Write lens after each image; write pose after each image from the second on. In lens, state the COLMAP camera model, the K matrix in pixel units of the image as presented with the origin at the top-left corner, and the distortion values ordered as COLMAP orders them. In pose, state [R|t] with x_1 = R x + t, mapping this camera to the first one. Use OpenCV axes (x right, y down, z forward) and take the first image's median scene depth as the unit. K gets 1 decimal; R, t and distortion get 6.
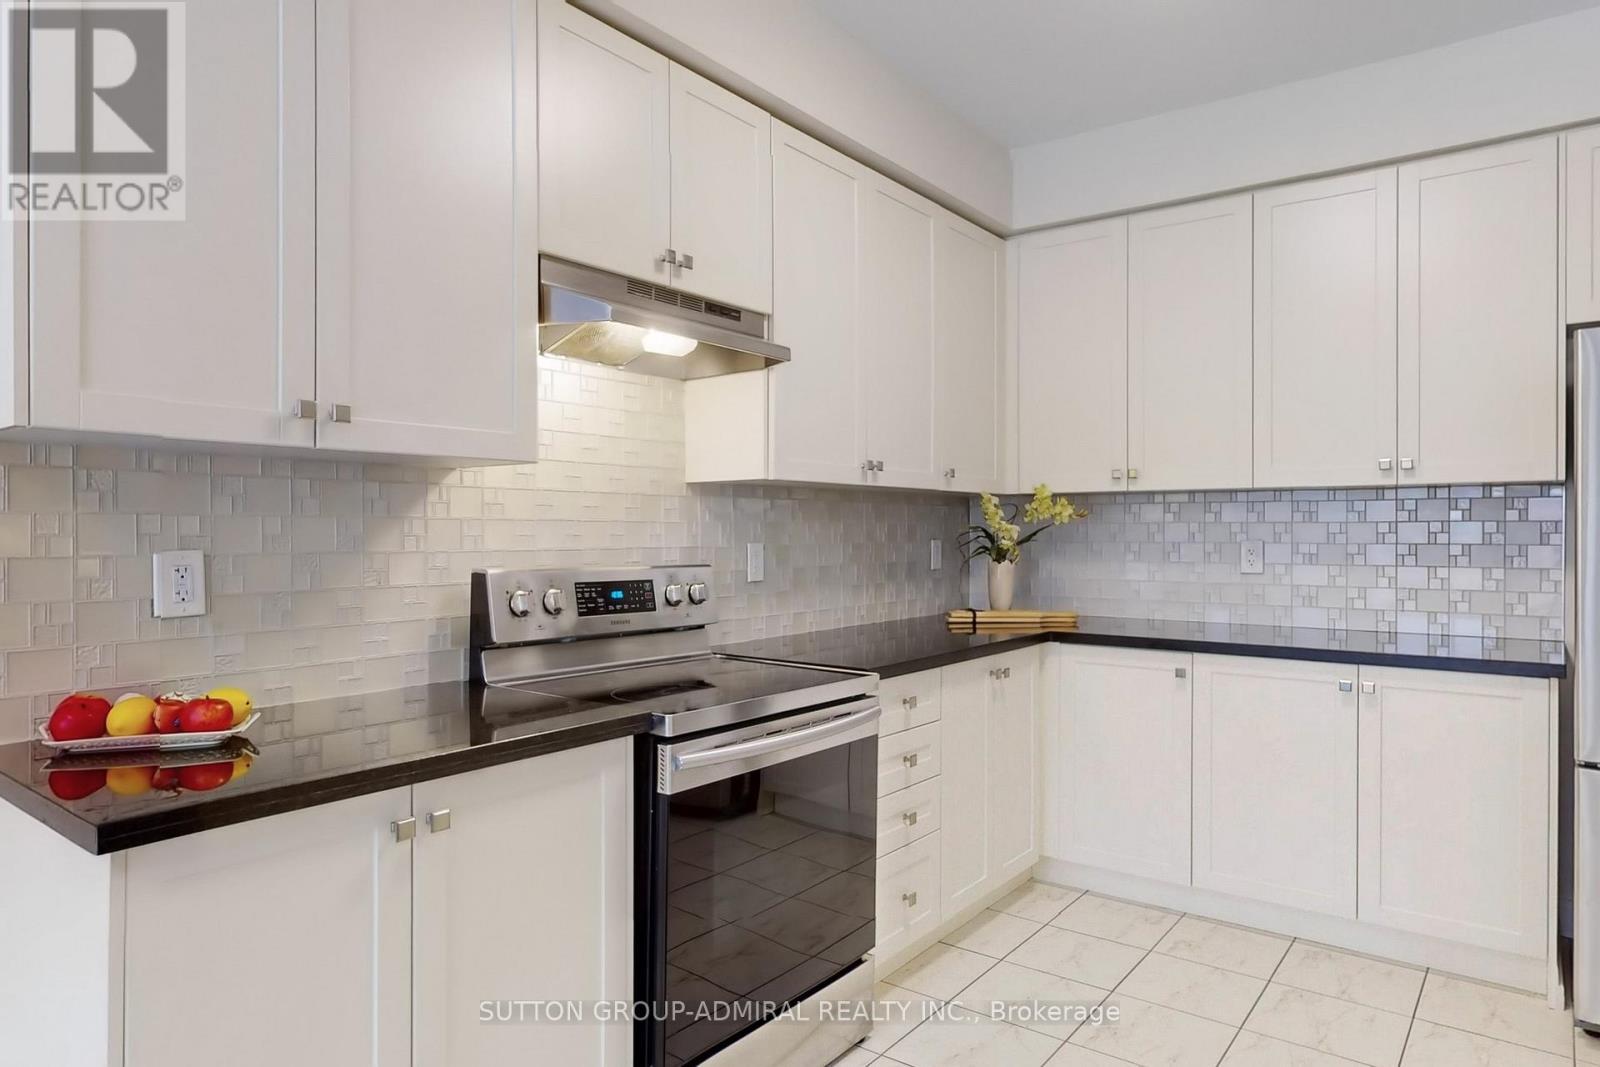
lens RADIAL K [[994.6, 0, 800.0], [0, 994.6, 533.5], [0, 0, 1]] dist [-0.000666, -0.002117]
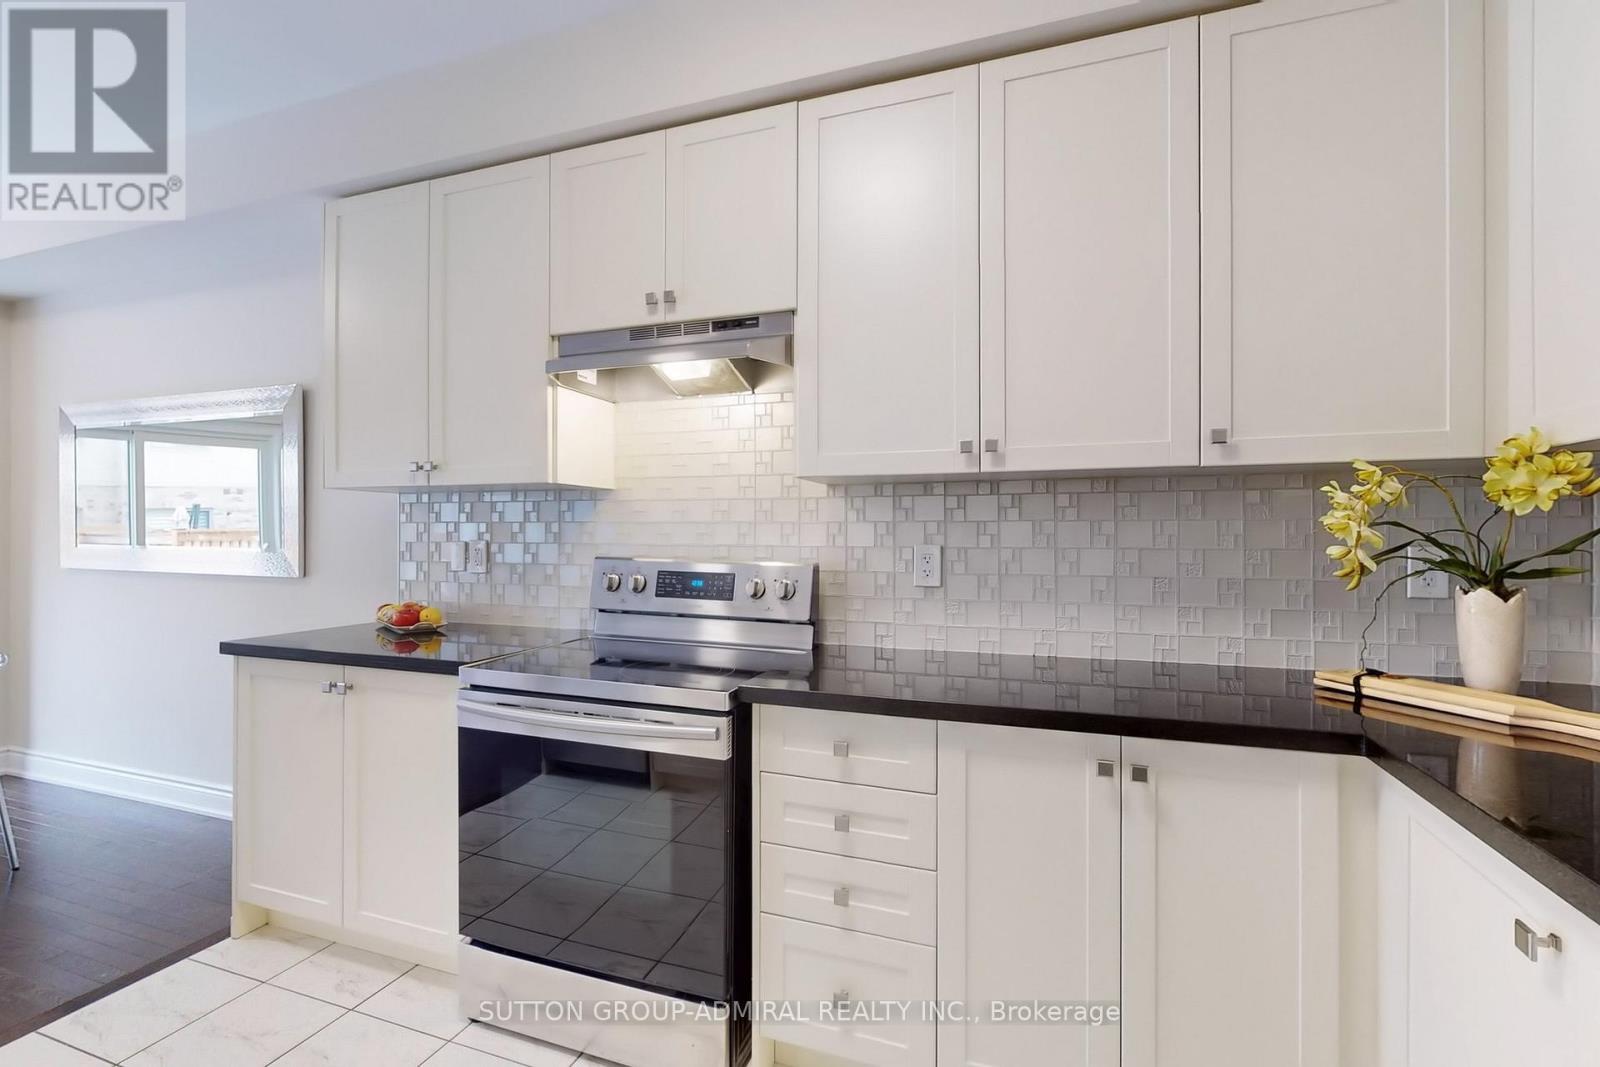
lens RADIAL K [[704.1, 0, 800.0], [0, 704.1, 533.5], [0, 0, 1]] dist [-0.003912, -0.000383]
pose [[0.297898, 0.002092, -0.954596, 0.629863], [-0.003168, 0.999994, 0.001203, -0.000753], [0.954593, 0.002666, 0.297903, 0.801558]]
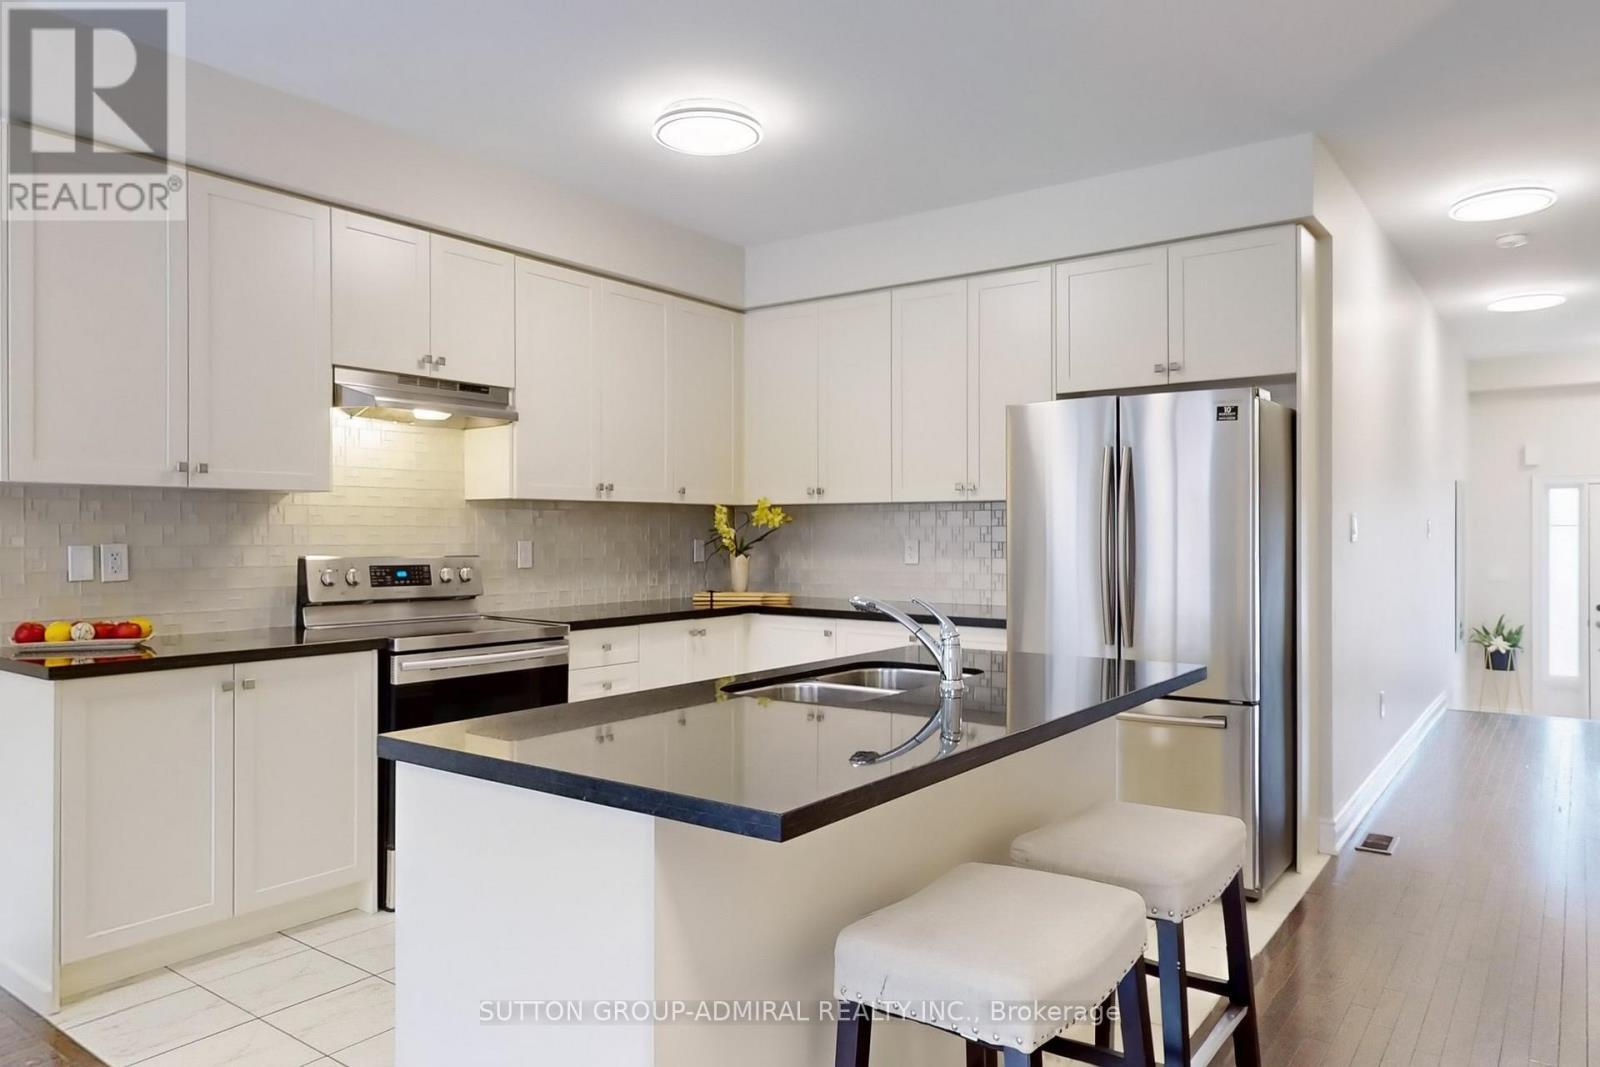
lens RADIAL K [[1060.9, 0, 800.0], [0, 1060.9, 533.5], [0, 0, 1]] dist [0.001686, 0.001280]
pose [[0.999966, 0.000238, 0.008213, 0.389114], [-0.000228, 0.999999, -0.001237, 0.000561], [-0.008213, 0.001235, 0.999966, -0.601283]]
